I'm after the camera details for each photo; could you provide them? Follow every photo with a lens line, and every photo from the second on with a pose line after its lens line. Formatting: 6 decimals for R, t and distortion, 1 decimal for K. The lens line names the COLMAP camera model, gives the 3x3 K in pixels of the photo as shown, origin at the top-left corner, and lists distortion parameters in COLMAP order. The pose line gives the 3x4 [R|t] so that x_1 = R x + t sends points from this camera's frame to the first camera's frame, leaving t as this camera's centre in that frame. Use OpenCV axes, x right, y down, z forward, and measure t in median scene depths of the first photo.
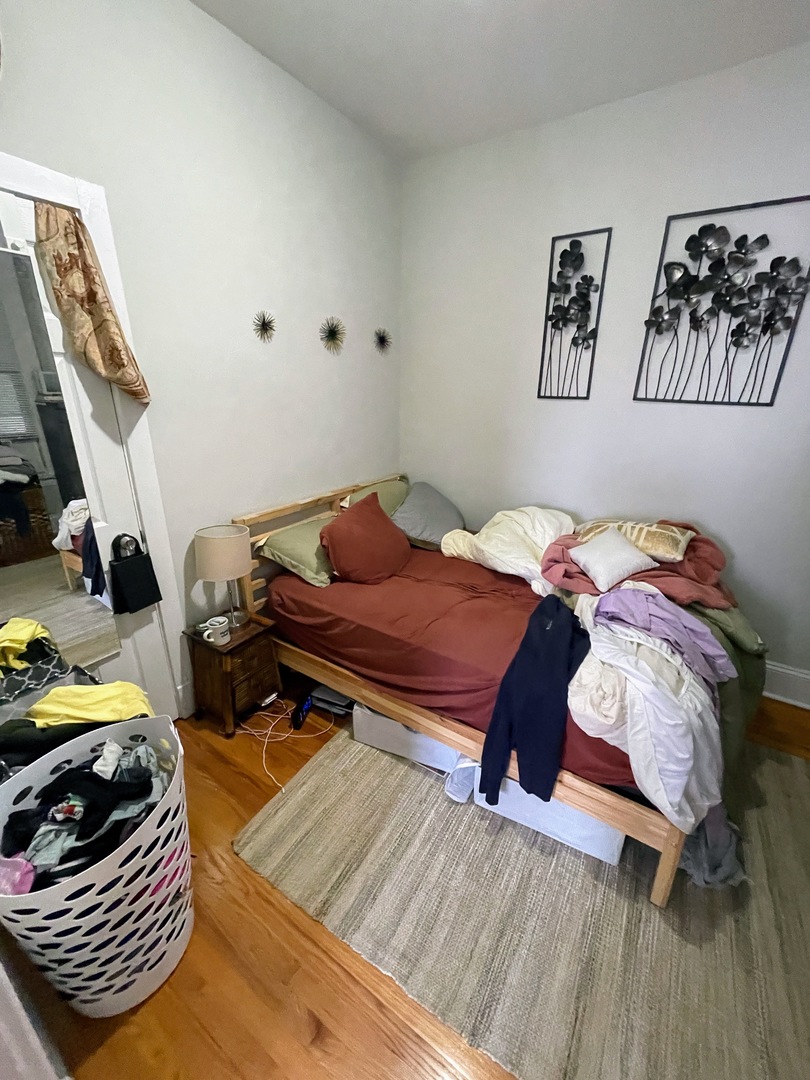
lens RADIAL K [[435.3, 0, 405.0], [0, 435.3, 540.0], [0, 0, 1]] dist [-0.002950, 0.000278]
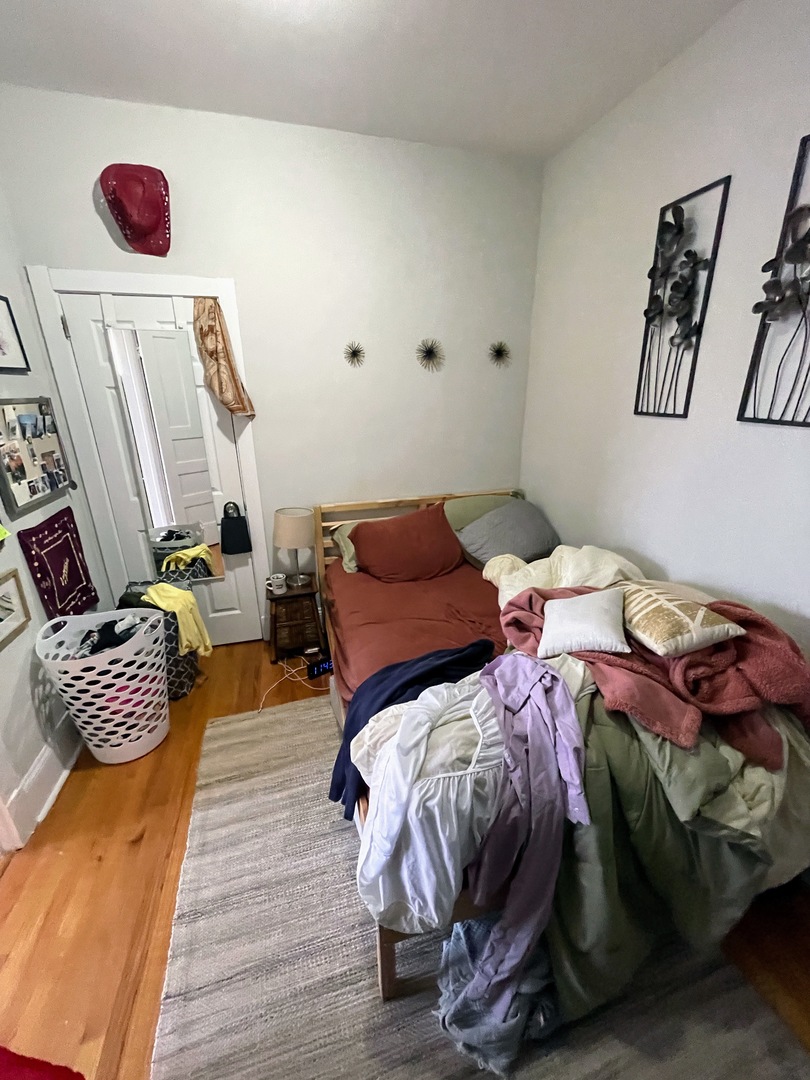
lens RADIAL K [[435.3, 0, 405.0], [0, 435.3, 540.0], [0, 0, 1]] dist [-0.002950, 0.000278]
pose [[0.752639, 0.195919, -0.628610, 0.628181], [-0.201418, 0.977446, 0.063481, -0.081210], [0.626869, 0.078835, 0.775126, 0.170265]]
